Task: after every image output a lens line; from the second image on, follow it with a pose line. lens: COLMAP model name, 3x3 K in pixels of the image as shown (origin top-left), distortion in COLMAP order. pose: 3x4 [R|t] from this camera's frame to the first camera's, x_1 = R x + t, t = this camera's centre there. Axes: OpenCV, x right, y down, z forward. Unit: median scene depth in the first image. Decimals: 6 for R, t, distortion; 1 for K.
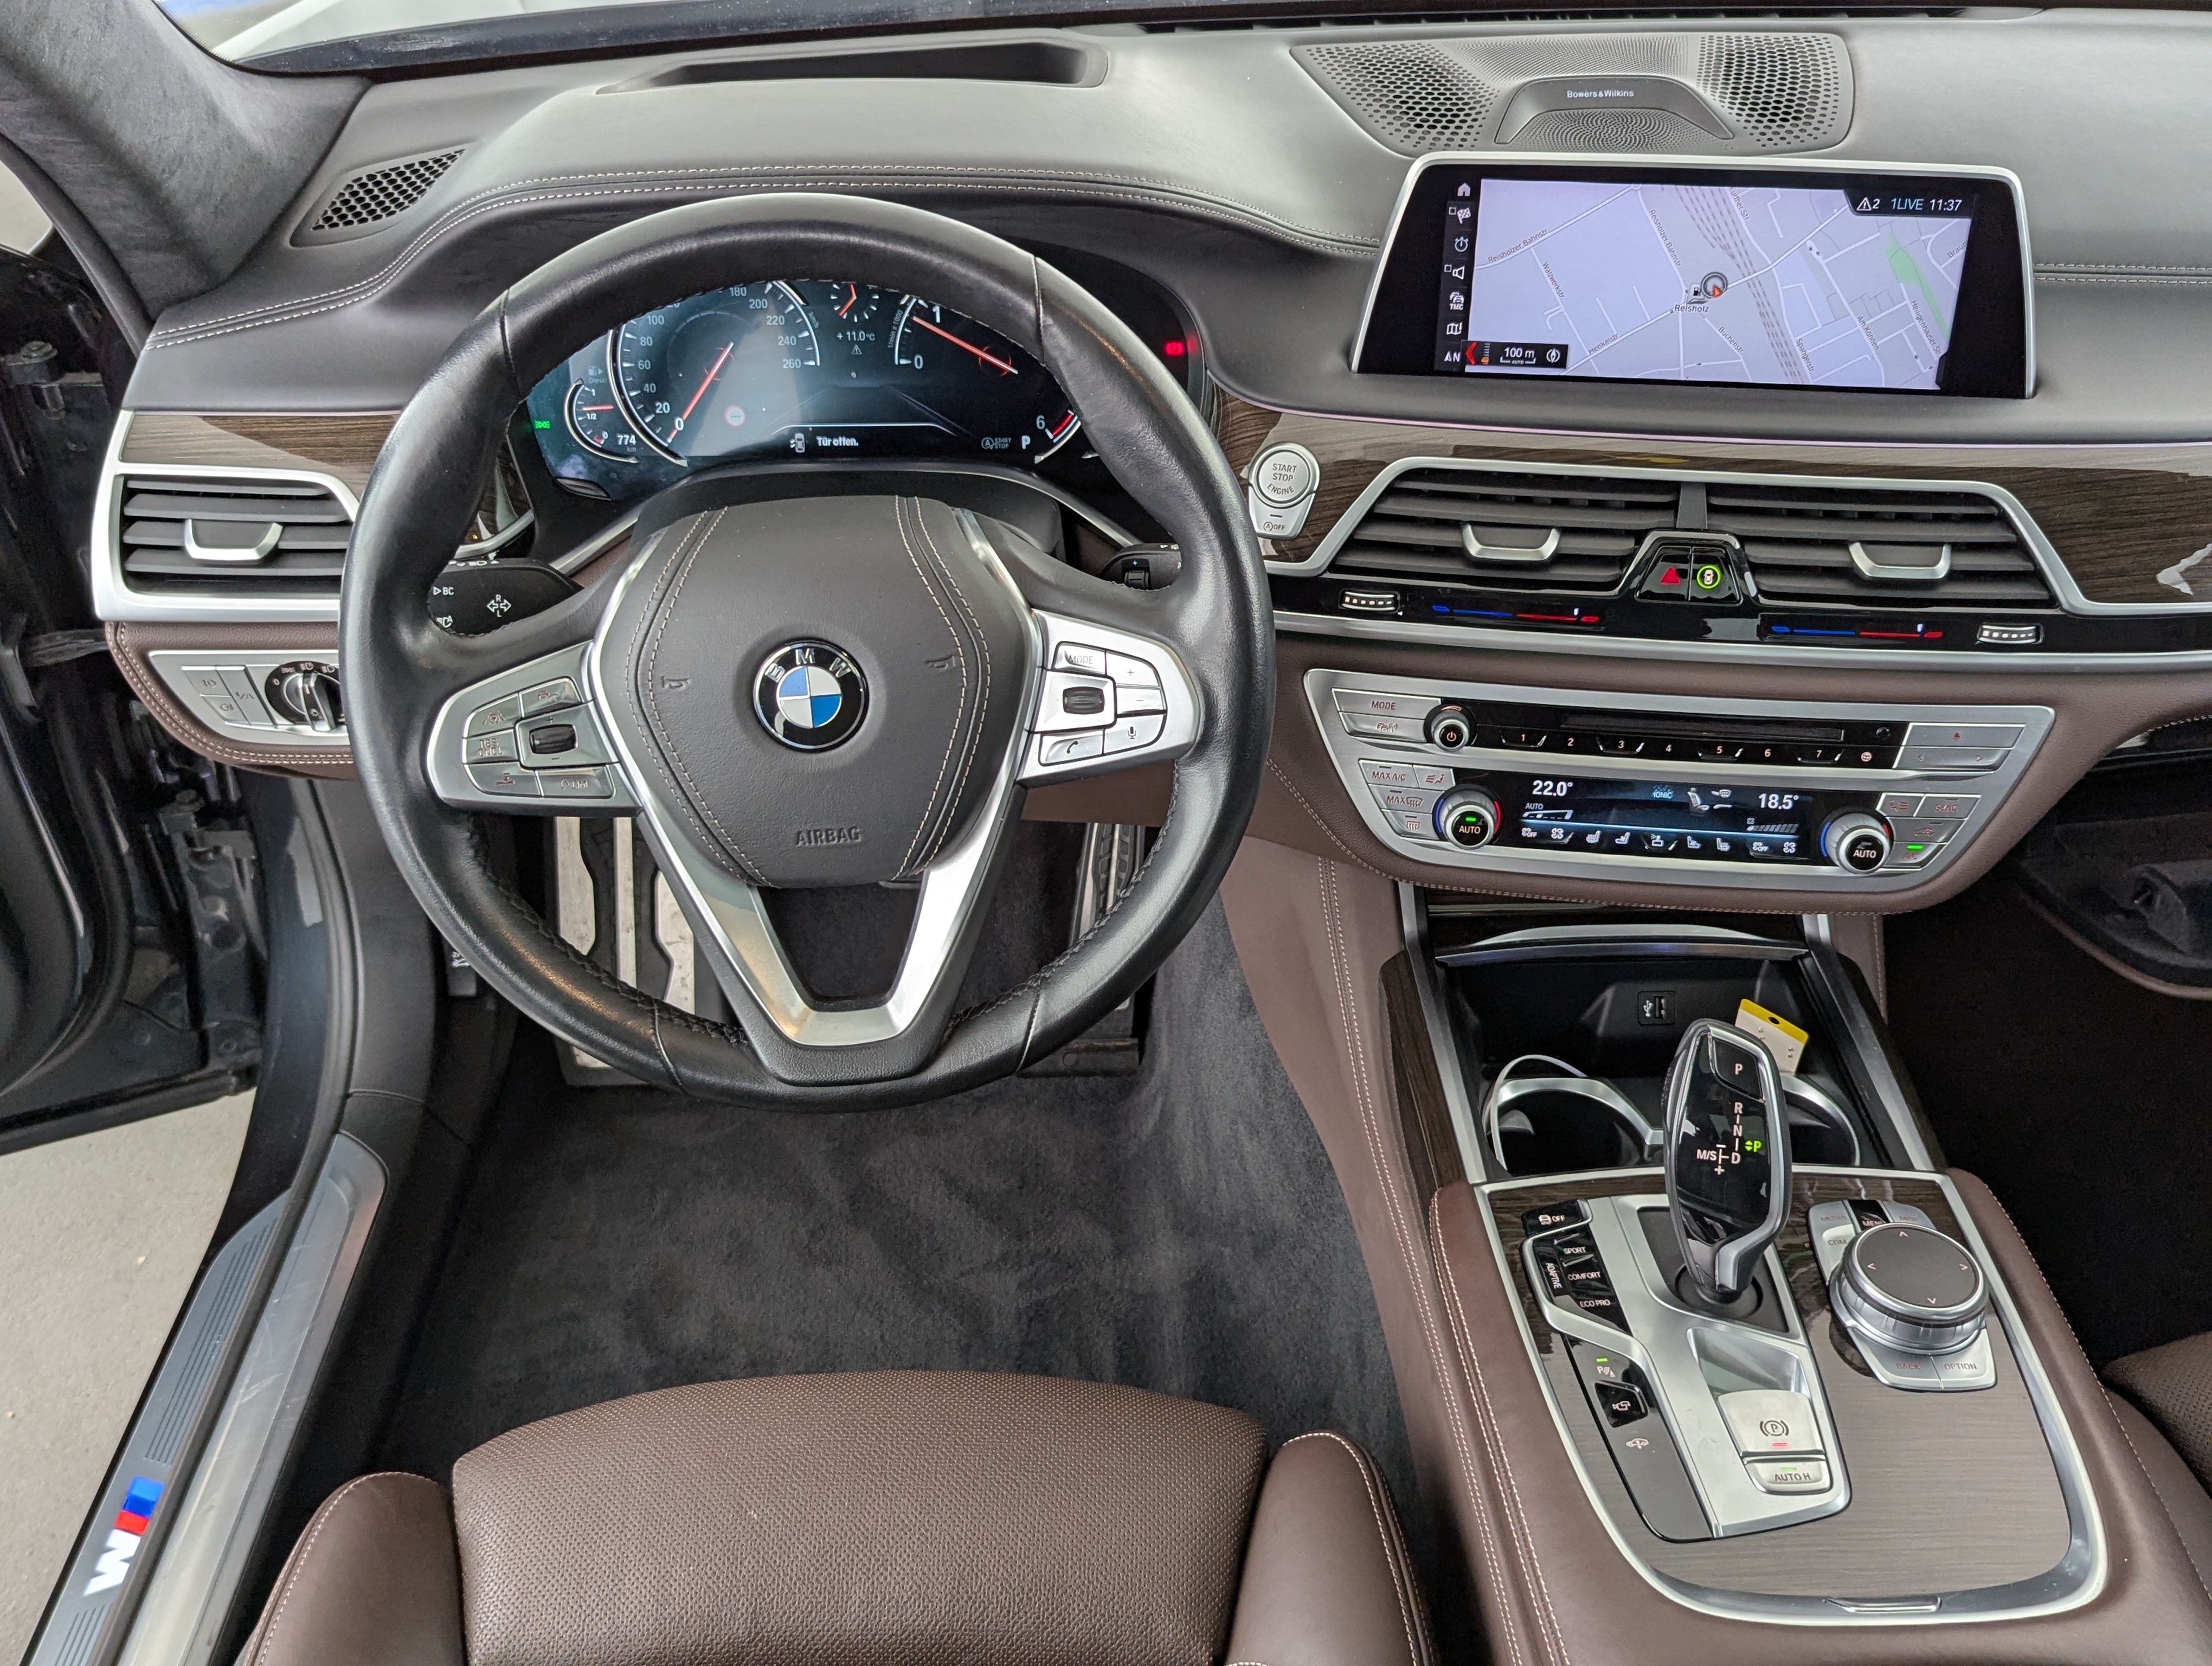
lens RADIAL K [[2137.2, 0, 1144.3], [0, 2137.2, 848.0], [0, 0, 1]] dist [0.035754, -0.022573]
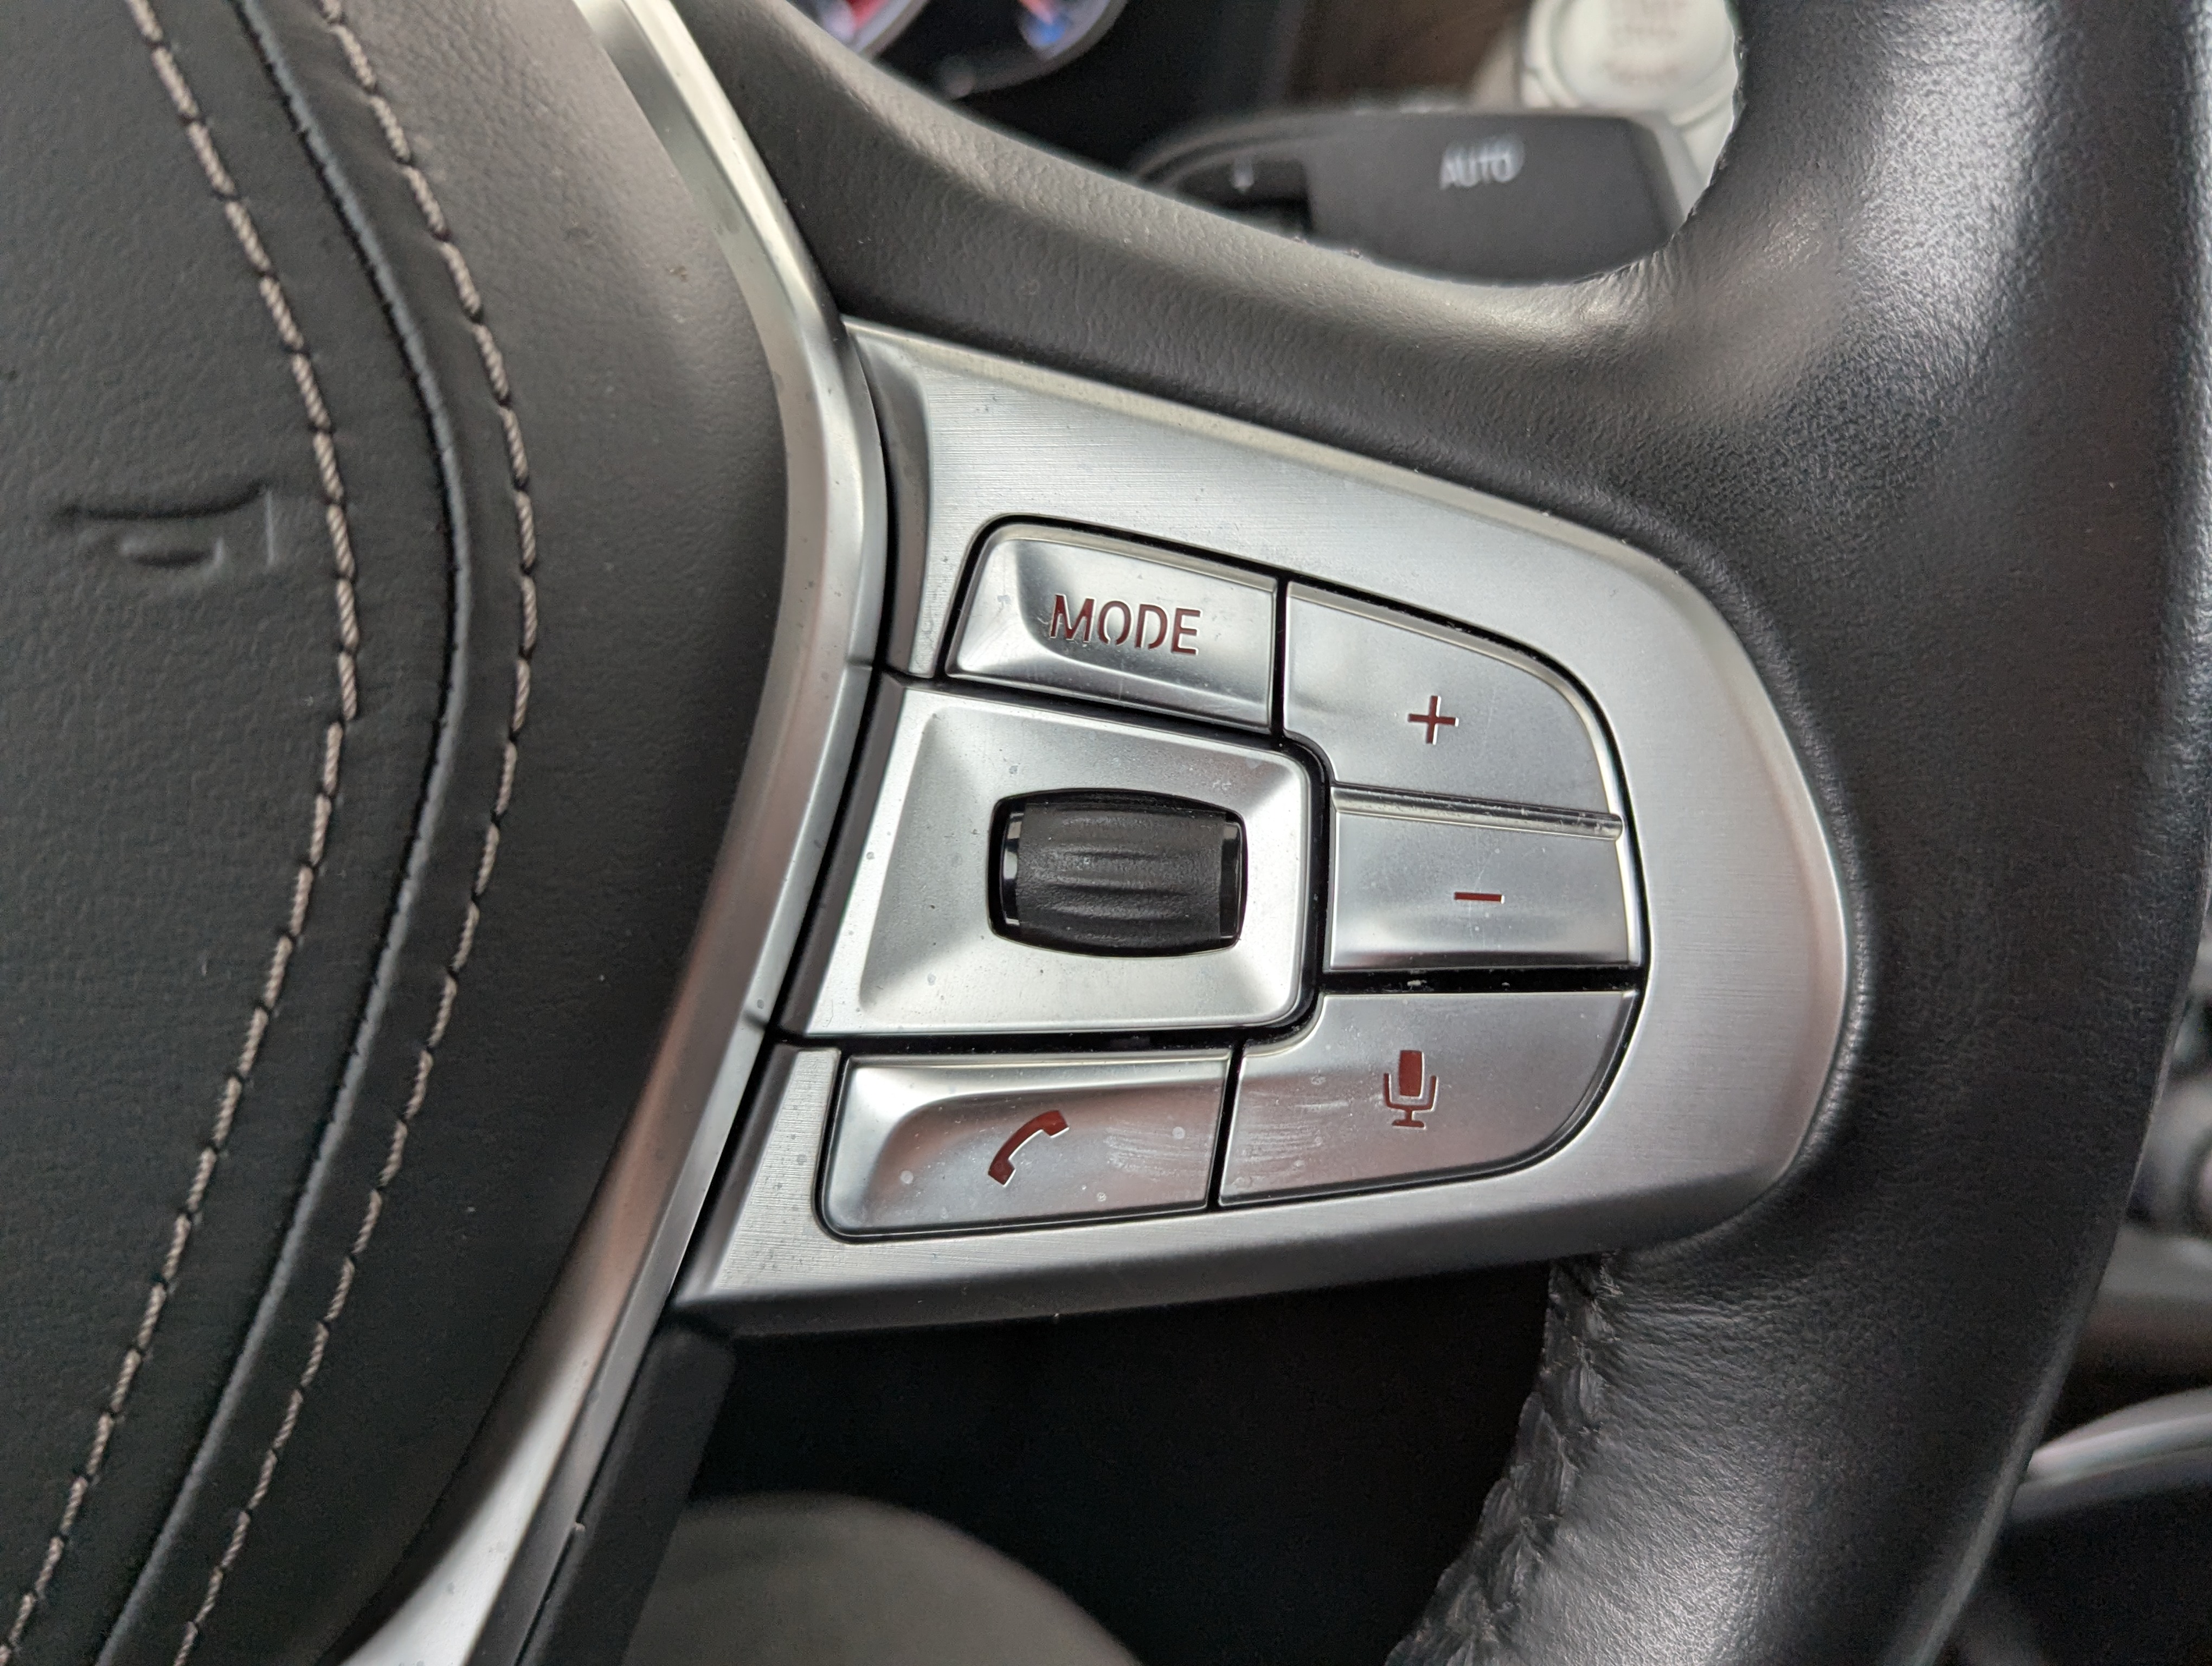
lens RADIAL K [[2137.2, 0, 1144.3], [0, 2137.2, 848.0], [0, 0, 1]] dist [0.035754, -0.022573]
pose [[0.988262, 0.068838, 0.136381, -0.042148], [-0.056354, 0.994035, -0.093379, -0.047436], [-0.141996, 0.084597, 0.986246, 0.712695]]
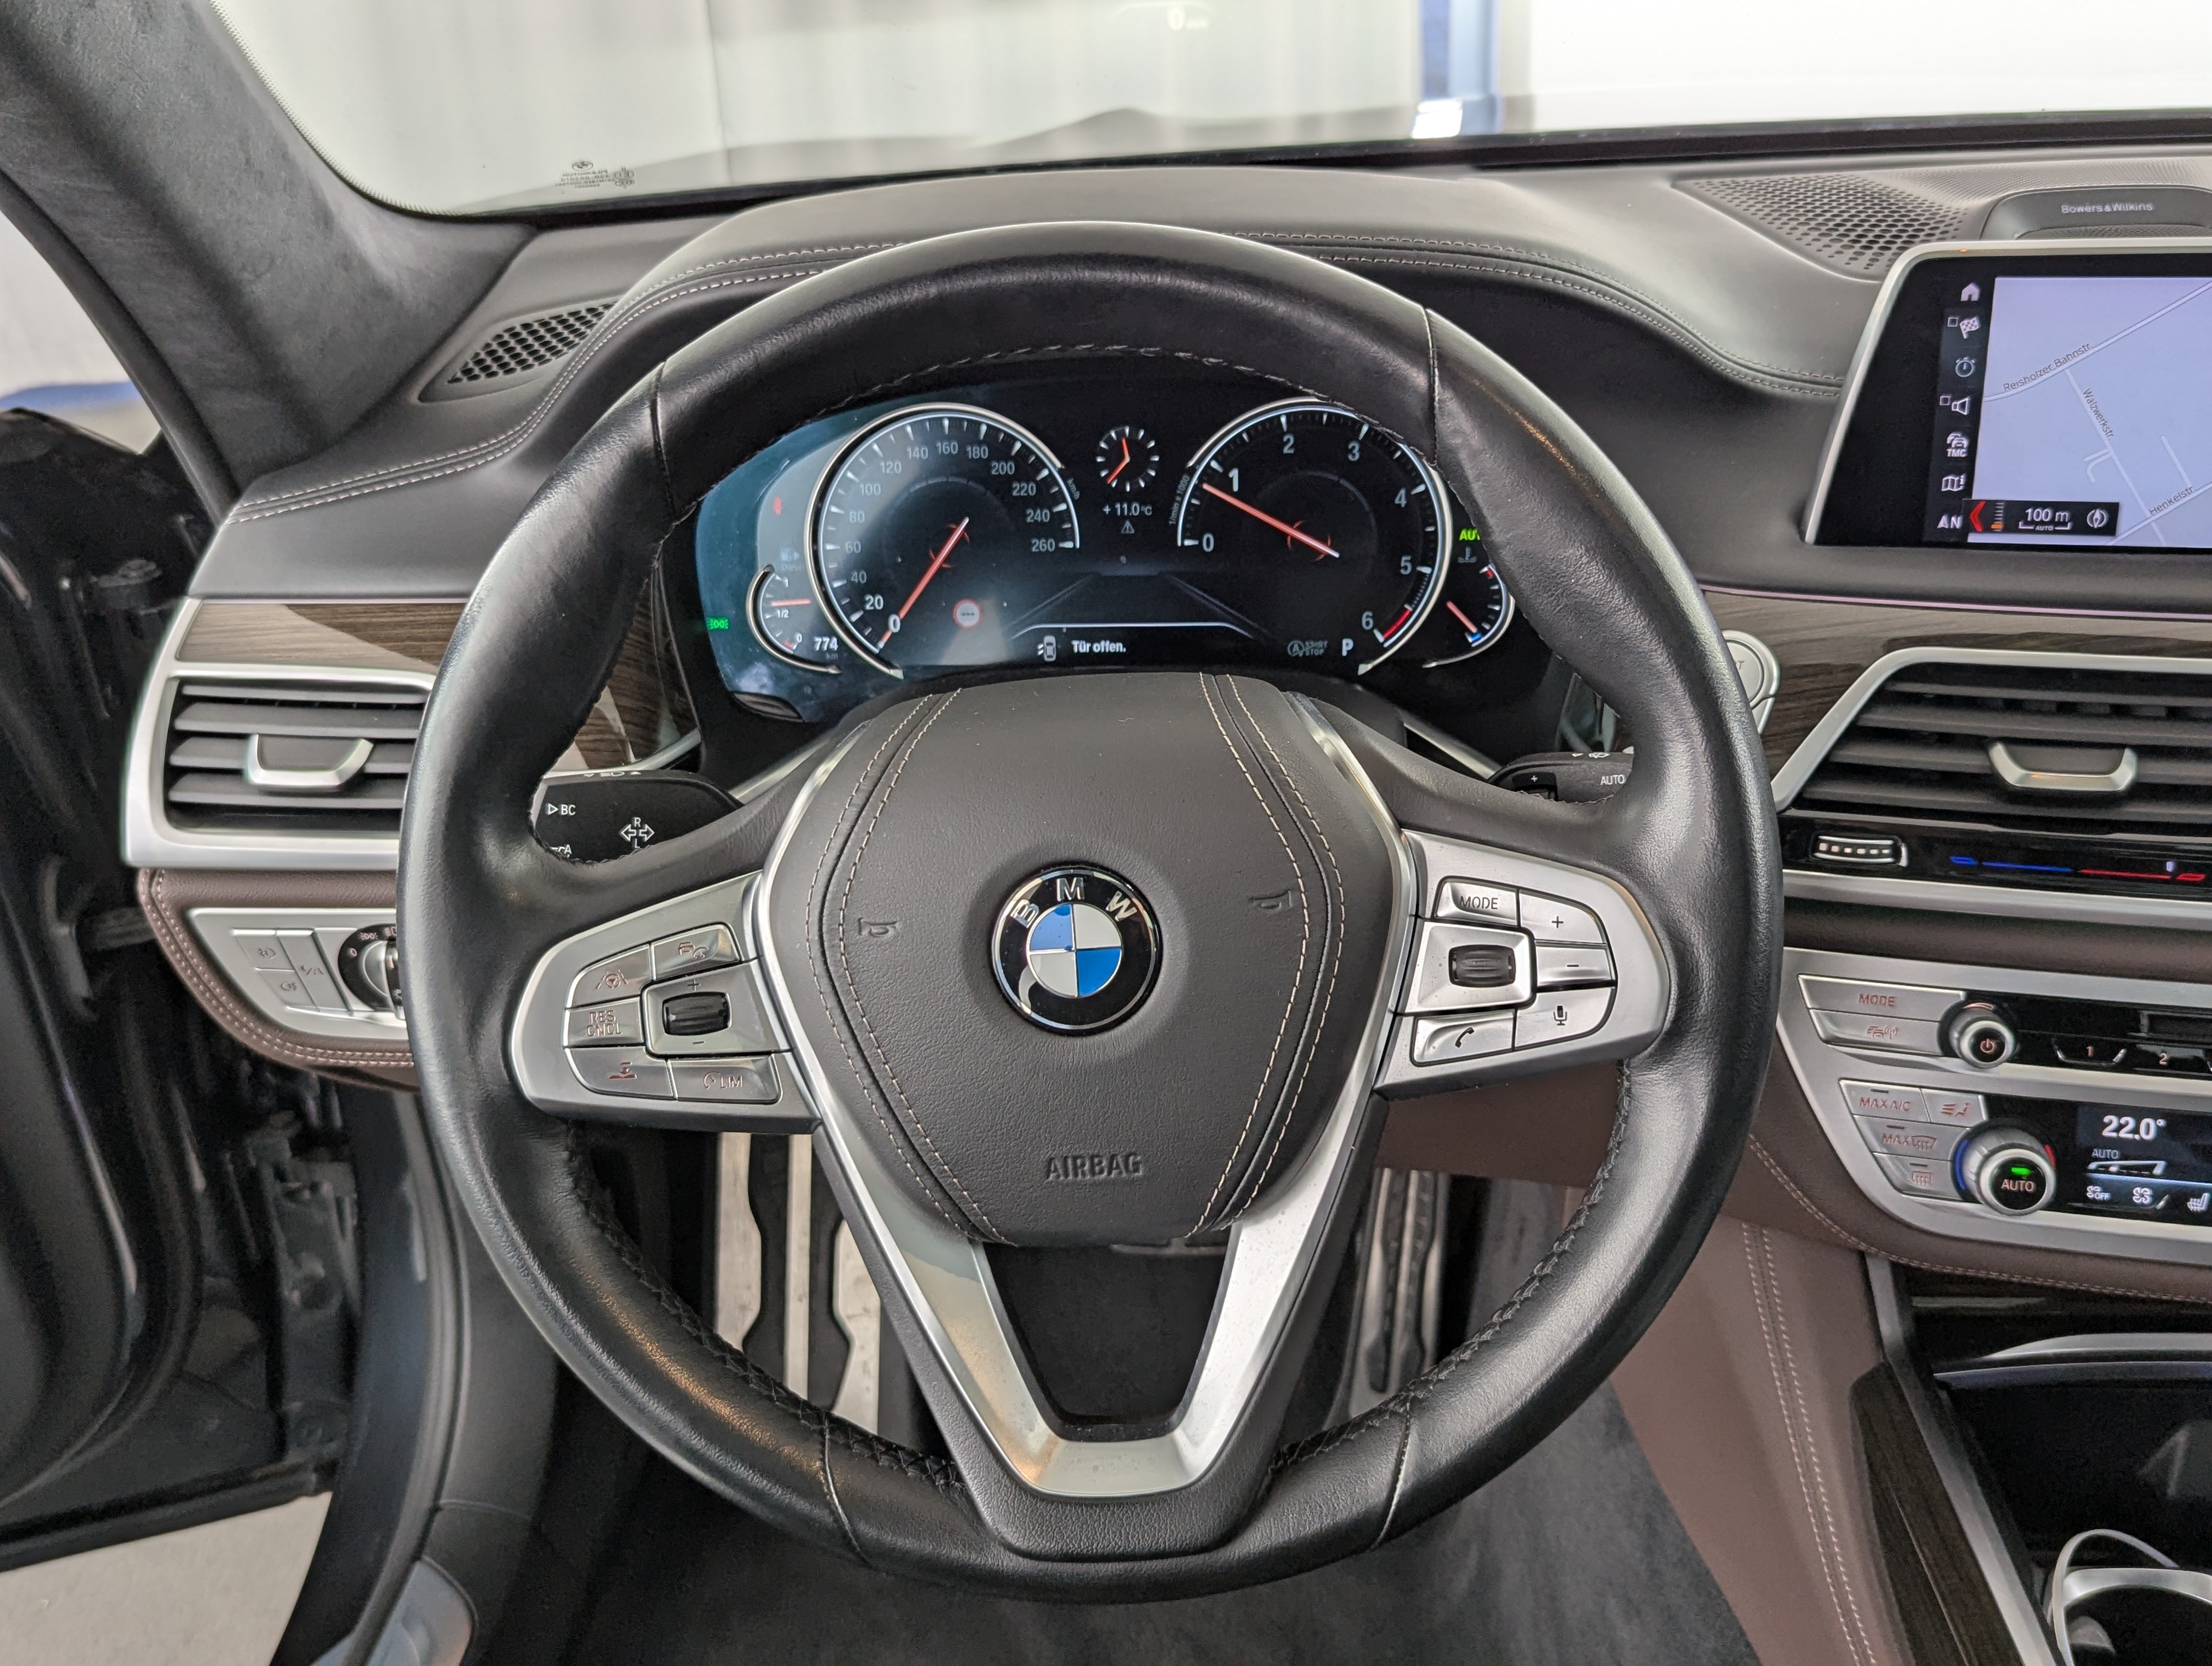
lens RADIAL K [[2107.1, 0, 1106.0], [0, 2107.1, 833.0], [0, 0, 1]] dist [0.075803, -0.124528]
pose [[0.994596, 0.003518, -0.103761, -0.065334], [-0.022035, 0.983810, -0.177857, 0.007773], [0.101455, 0.179182, 0.978571, 0.292457]]
